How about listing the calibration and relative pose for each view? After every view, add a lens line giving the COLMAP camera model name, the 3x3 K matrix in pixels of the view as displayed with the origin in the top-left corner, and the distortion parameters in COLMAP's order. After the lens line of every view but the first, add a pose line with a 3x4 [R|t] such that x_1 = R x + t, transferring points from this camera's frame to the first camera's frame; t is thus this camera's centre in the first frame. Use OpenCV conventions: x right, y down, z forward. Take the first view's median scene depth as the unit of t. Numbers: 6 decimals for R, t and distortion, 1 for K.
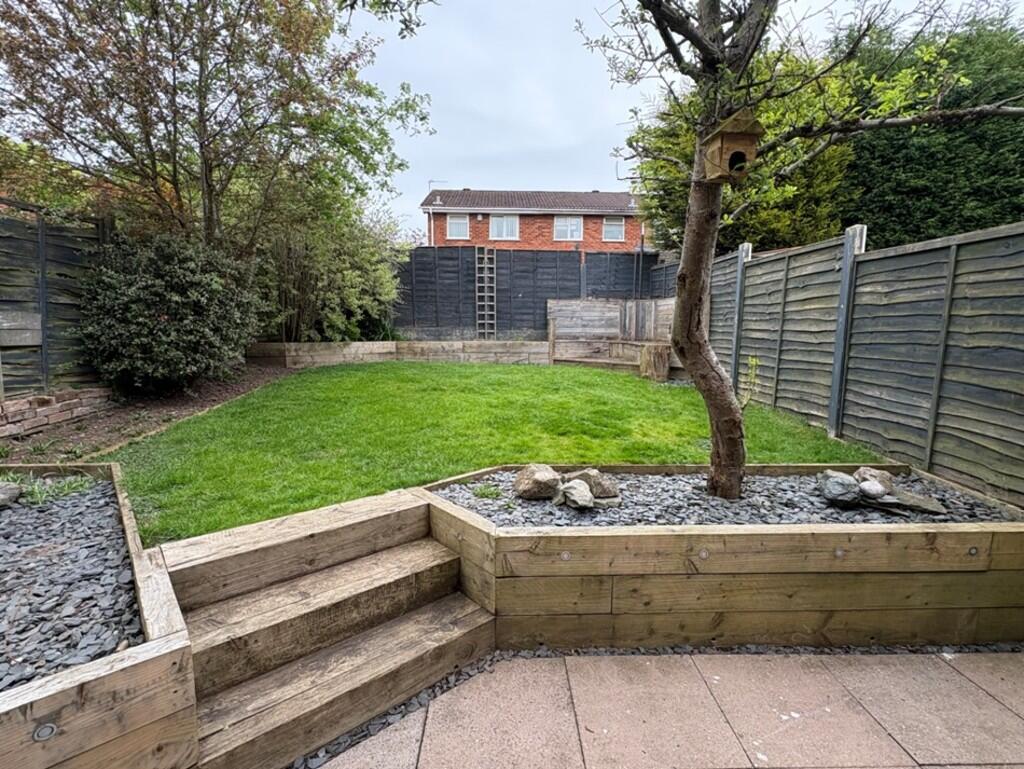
lens RADIAL K [[486.7, 0, 511.3], [0, 486.7, 386.5], [0, 0, 1]] dist [-0.003391, 0.000101]
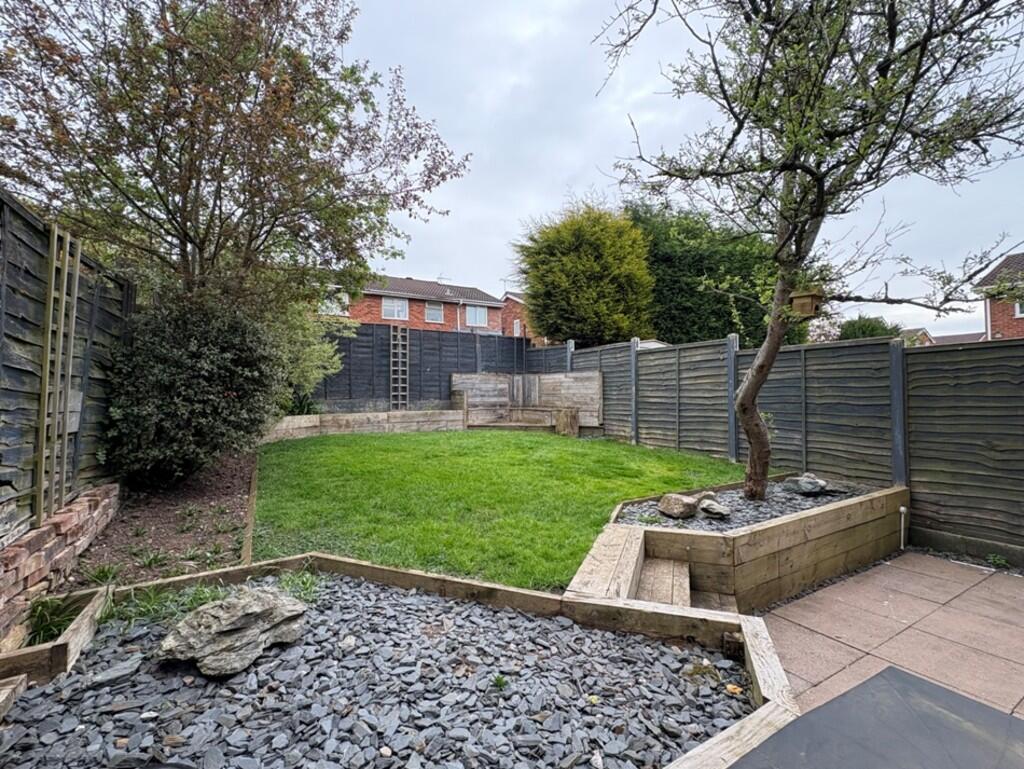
lens RADIAL K [[451.9, 0, 513.9], [0, 451.9, 381.1], [0, 0, 1]] dist [-0.000601, 0.000101]
pose [[0.876467, -0.000880, 0.481461, -0.370161], [0.075171, 0.987985, -0.135037, -0.007769], [-0.475557, 0.154547, 0.866003, 0.013935]]
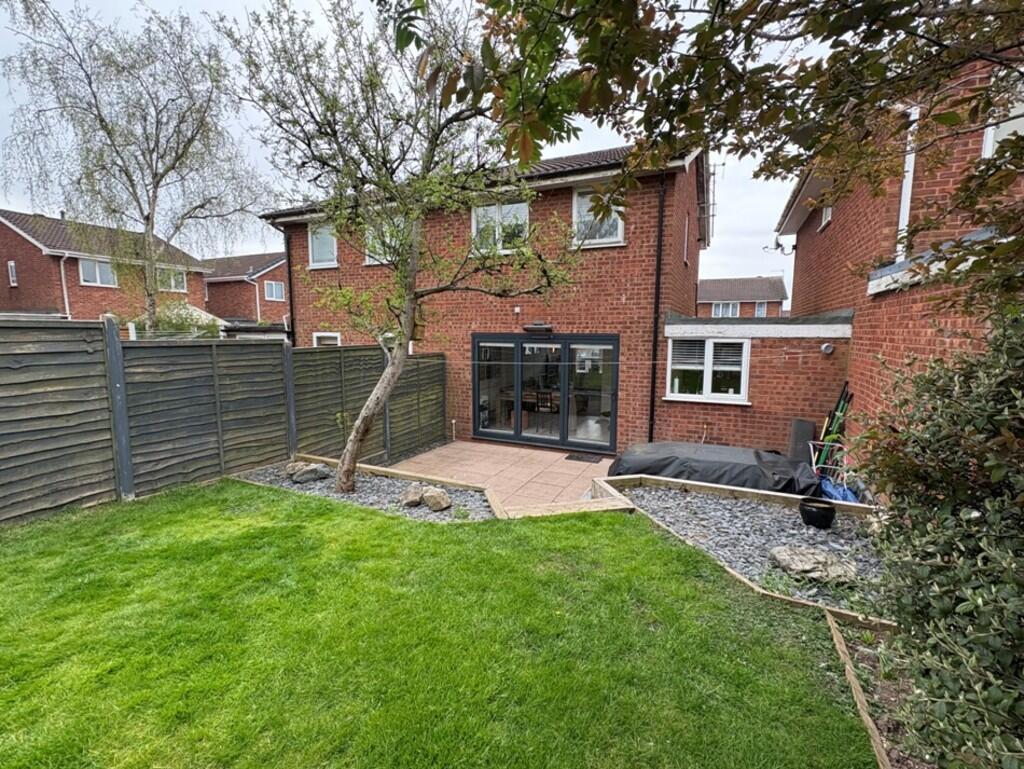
lens RADIAL K [[451.9, 0, 511.5], [0, 451.9, 385.4], [0, 0, 1]] dist [-0.000601, 0.000101]
pose [[-0.890458, -0.070018, 0.449647, -0.308864], [0.040902, 0.971778, 0.232325, -0.195390], [-0.453224, 0.225267, -0.862463, 0.786549]]
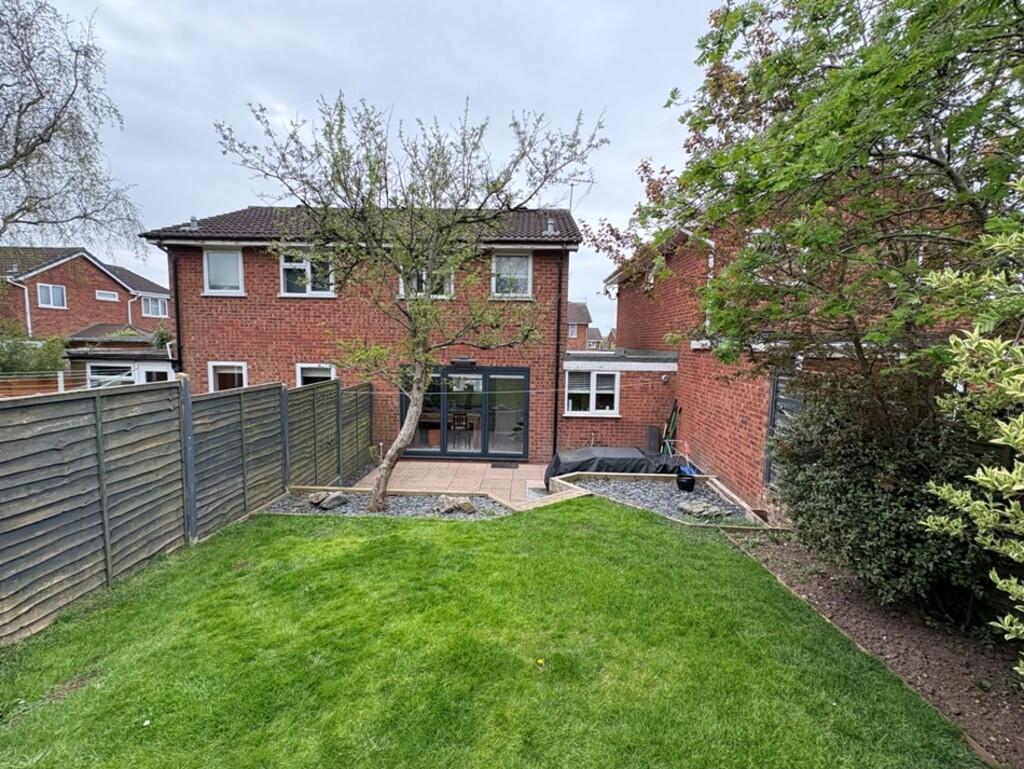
lens RADIAL K [[451.9, 0, 512.9], [0, 451.9, 384.5], [0, 0, 1]] dist [-0.000601, 0.000101]
pose [[-0.997572, -0.035367, 0.059999, -0.097366], [-0.021550, 0.975941, 0.216969, -0.295153], [-0.066229, 0.215149, -0.974333, 1.068137]]
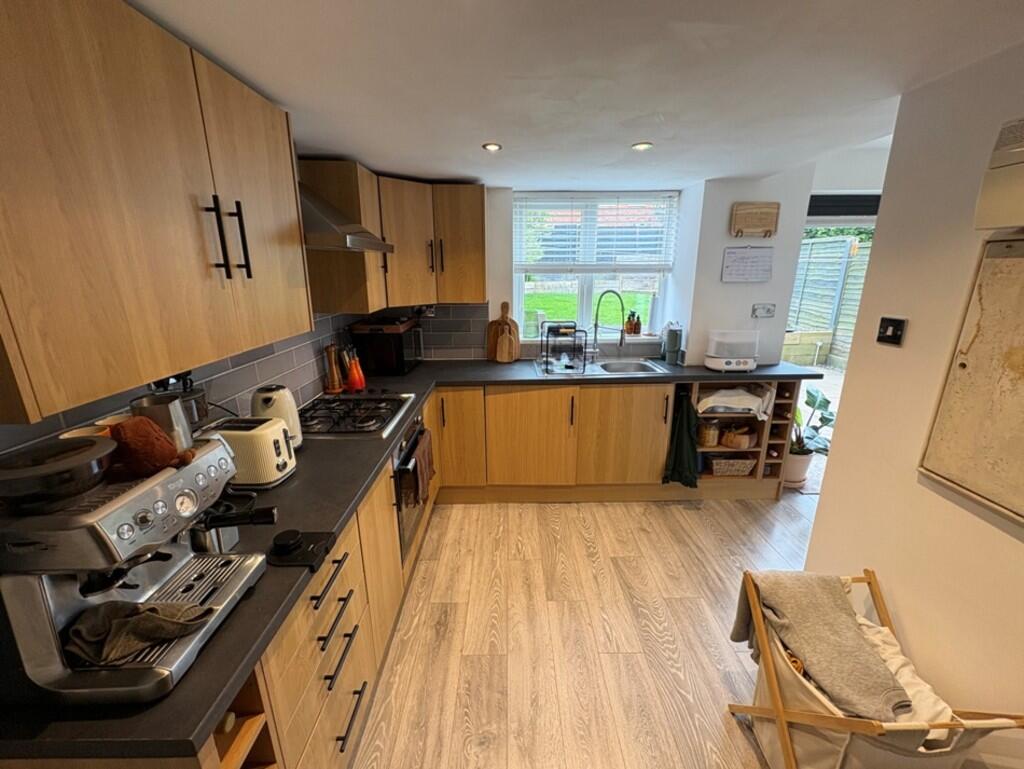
lens RADIAL K [[405.8, 0, 512.9], [0, 405.8, 384.6], [0, 0, 1]] dist [-0.003124, 0.000364]
pose [[0.999699, -0.009014, -0.022801, -0.319252], [0.012435, 0.987887, 0.154673, 0.056625], [0.021130, -0.154910, 0.987703, -0.612704]]
